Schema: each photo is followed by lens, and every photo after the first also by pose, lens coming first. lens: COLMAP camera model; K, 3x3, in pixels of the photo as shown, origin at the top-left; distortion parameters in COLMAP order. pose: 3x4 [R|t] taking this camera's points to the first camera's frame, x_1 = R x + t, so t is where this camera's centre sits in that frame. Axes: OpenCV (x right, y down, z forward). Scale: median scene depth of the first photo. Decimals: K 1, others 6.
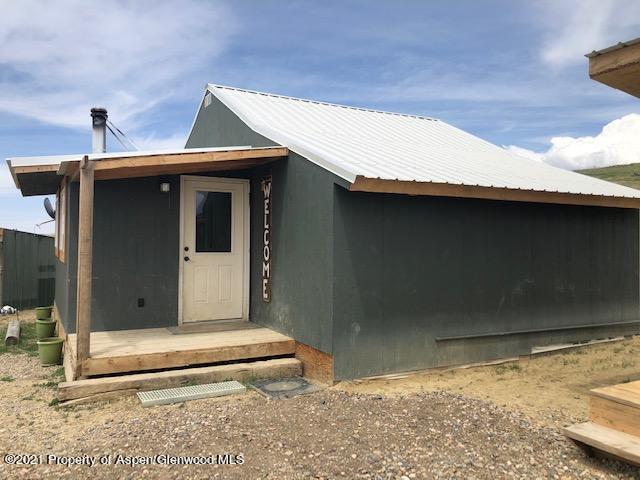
lens RADIAL K [[517.1, 0, 315.7], [0, 517.1, 231.2], [0, 0, 1]] dist [0.037339, -0.050309]
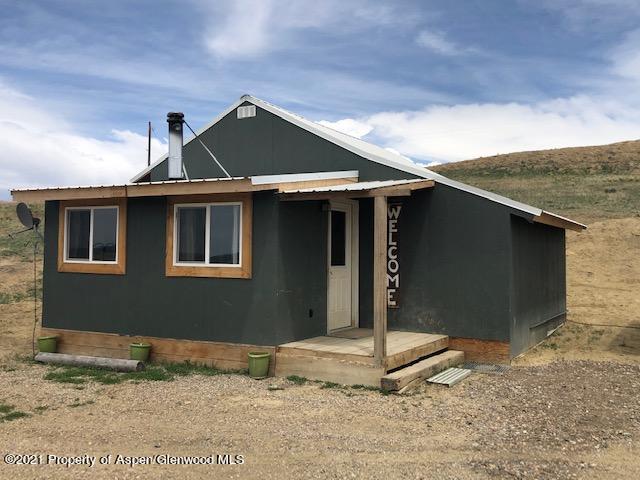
lens RADIAL K [[630.8, 0, 281.7], [0, 630.8, 238.7], [0, 0, 1]] dist [-0.007731, -0.004558]
pose [[0.857021, 0.009625, 0.515191, -1.049030], [-0.010740, 0.999942, -0.000815, -0.016117], [-0.515169, -0.004834, 0.857075, -0.082360]]
